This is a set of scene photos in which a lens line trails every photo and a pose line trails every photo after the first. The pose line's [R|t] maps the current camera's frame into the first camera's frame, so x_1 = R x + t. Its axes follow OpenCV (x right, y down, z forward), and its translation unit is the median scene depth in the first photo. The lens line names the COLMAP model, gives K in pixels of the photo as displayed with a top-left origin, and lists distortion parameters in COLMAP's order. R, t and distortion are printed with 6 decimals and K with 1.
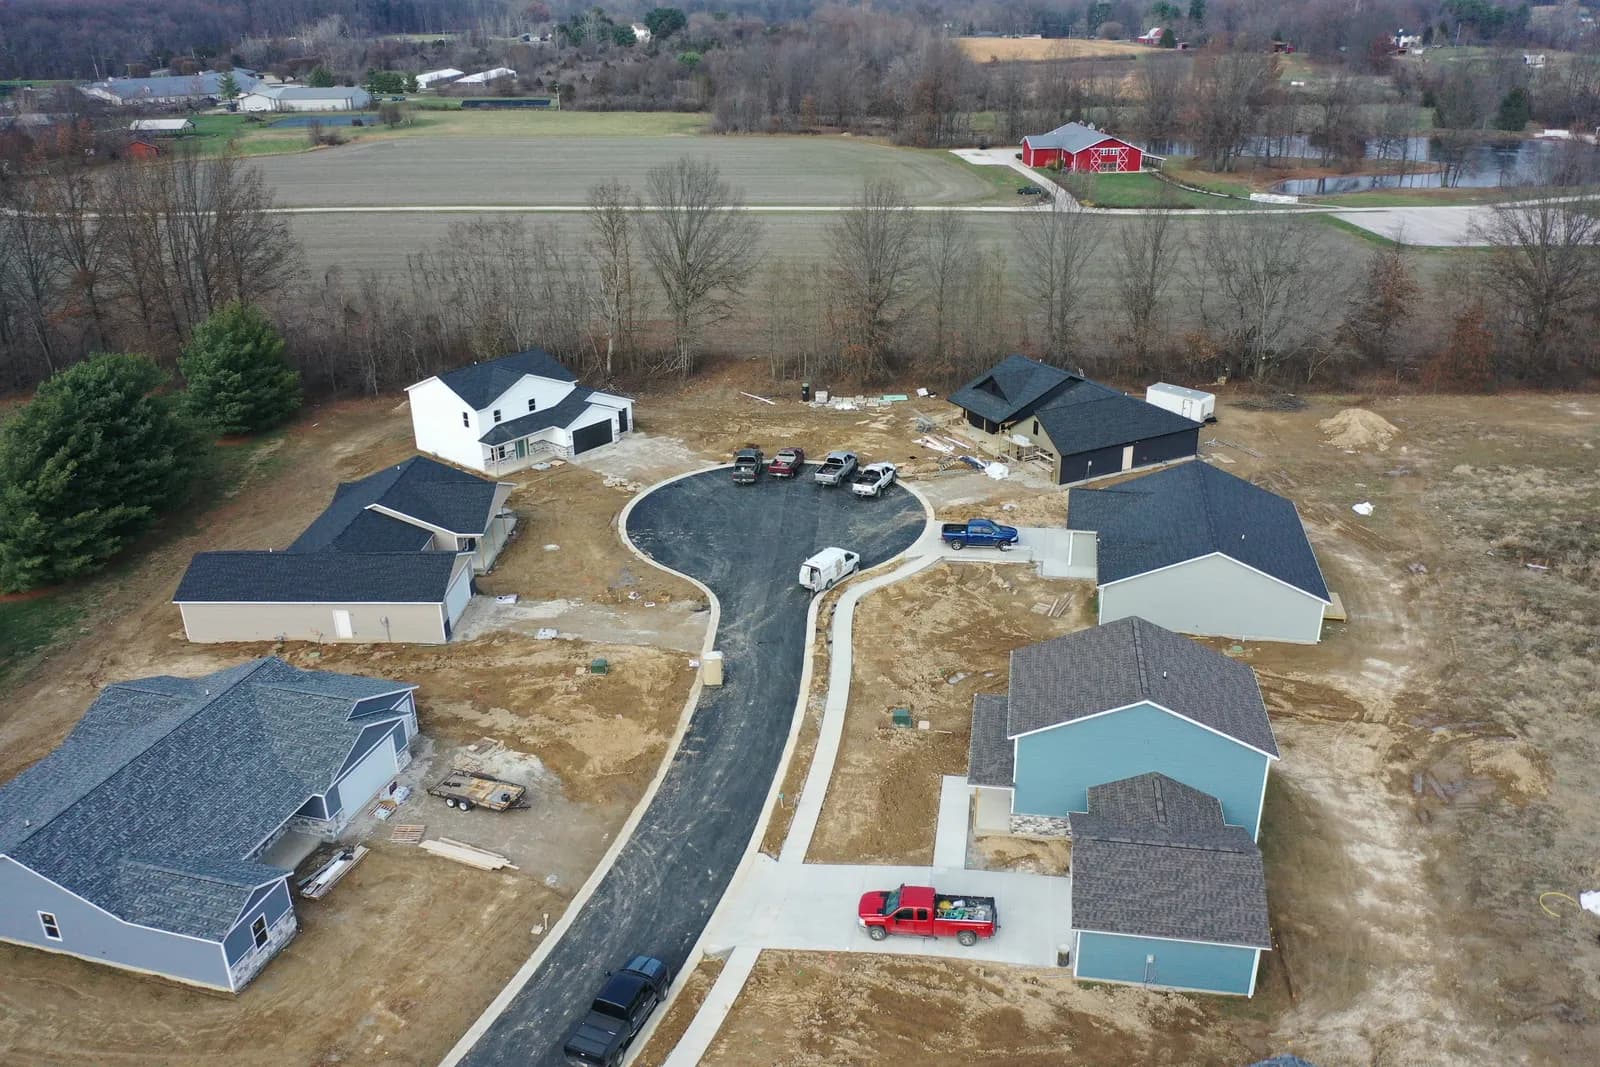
lens RADIAL K [[1281.1, 0, 800.0], [0, 1281.1, 533.5], [0, 0, 1]] dist [-0.004480, -0.000546]
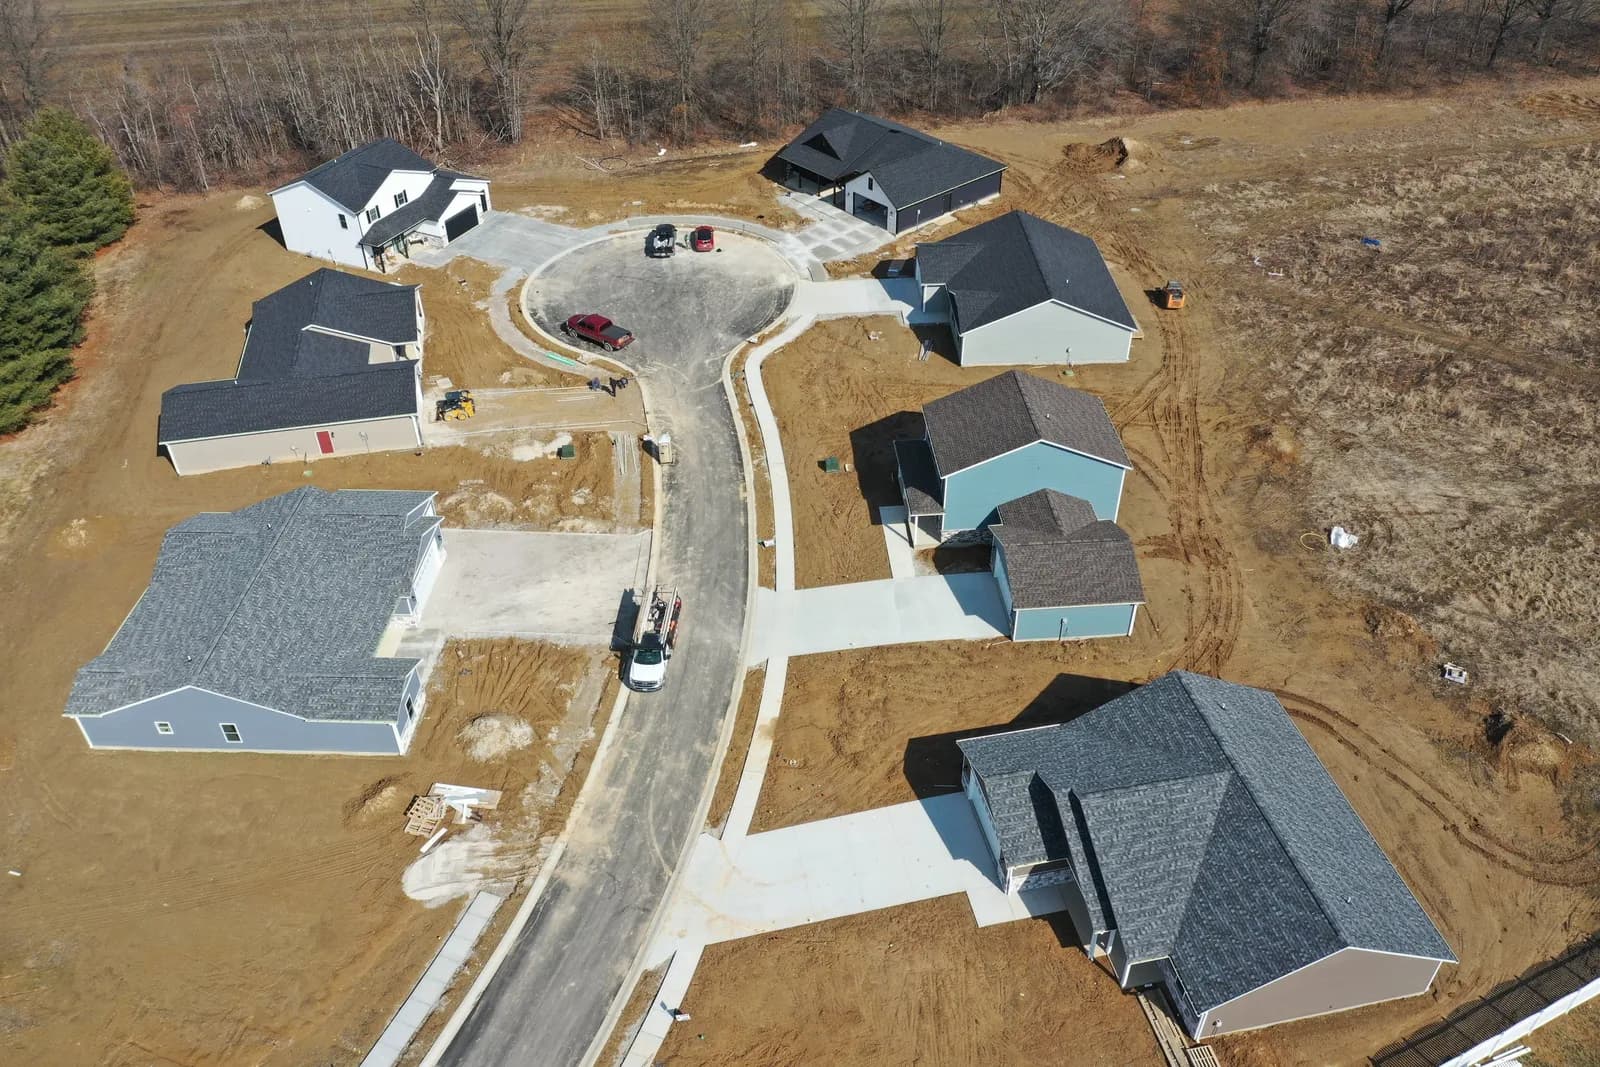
lens RADIAL K [[1281.1, 0, 800.0], [0, 1281.1, 533.5], [0, 0, 1]] dist [-0.004480, -0.000546]
pose [[0.971282, -0.143886, 0.189495, -0.148405], [0.092431, 0.962053, 0.256731, -0.086856], [-0.219244, -0.231843, 0.947724, -0.152642]]
